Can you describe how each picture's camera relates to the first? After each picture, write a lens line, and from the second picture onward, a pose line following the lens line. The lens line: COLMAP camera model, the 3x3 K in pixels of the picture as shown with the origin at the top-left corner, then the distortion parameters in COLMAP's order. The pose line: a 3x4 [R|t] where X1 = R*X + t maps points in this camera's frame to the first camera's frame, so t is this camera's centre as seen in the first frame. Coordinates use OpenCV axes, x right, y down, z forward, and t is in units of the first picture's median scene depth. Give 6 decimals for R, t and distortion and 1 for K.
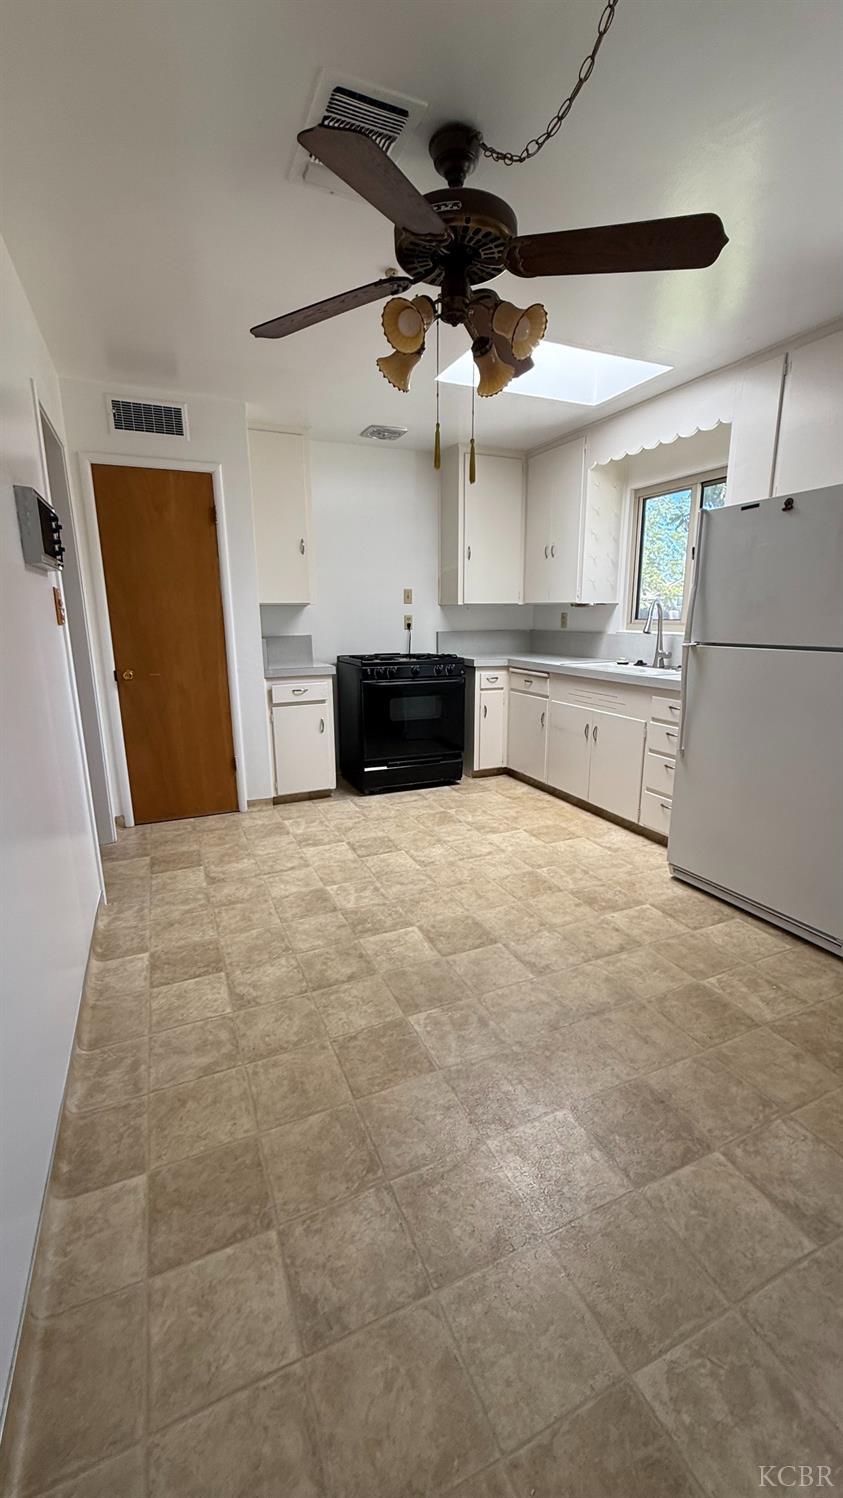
lens RADIAL K [[595.3, 0, 419.5], [0, 595.3, 742.9], [0, 0, 1]] dist [0.002417, 0.000031]
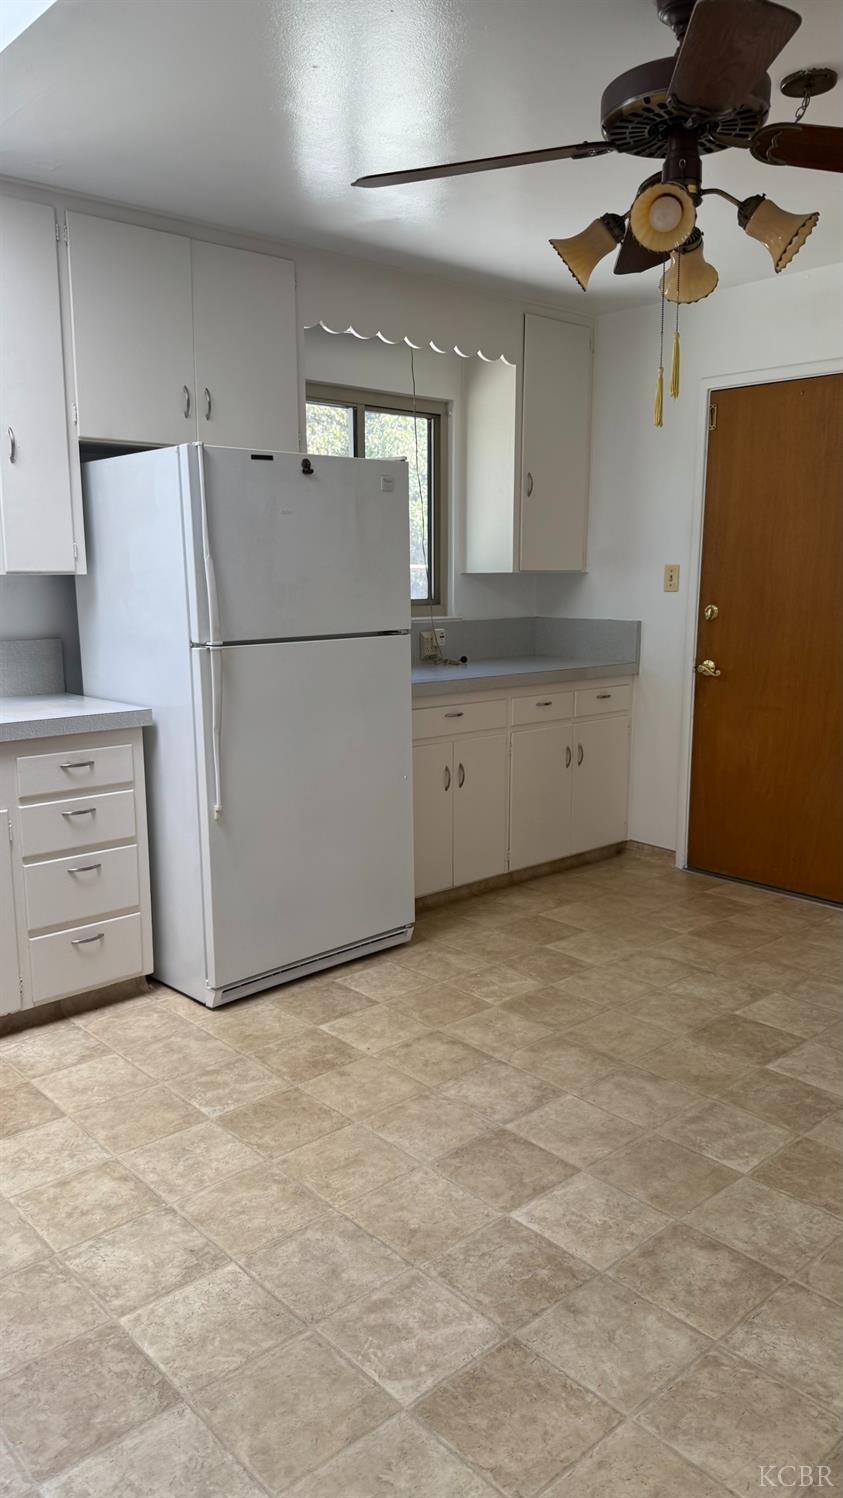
lens RADIAL K [[1070.3, 0, 419.1], [0, 1070.3, 751.8], [0, 0, 1]] dist [-0.014513, -0.010552]
pose [[-0.304814, -0.156654, 0.939440, -0.753280], [0.225030, 0.946606, 0.230863, -0.279163], [-0.925446, 0.281773, -0.253287, 1.167987]]
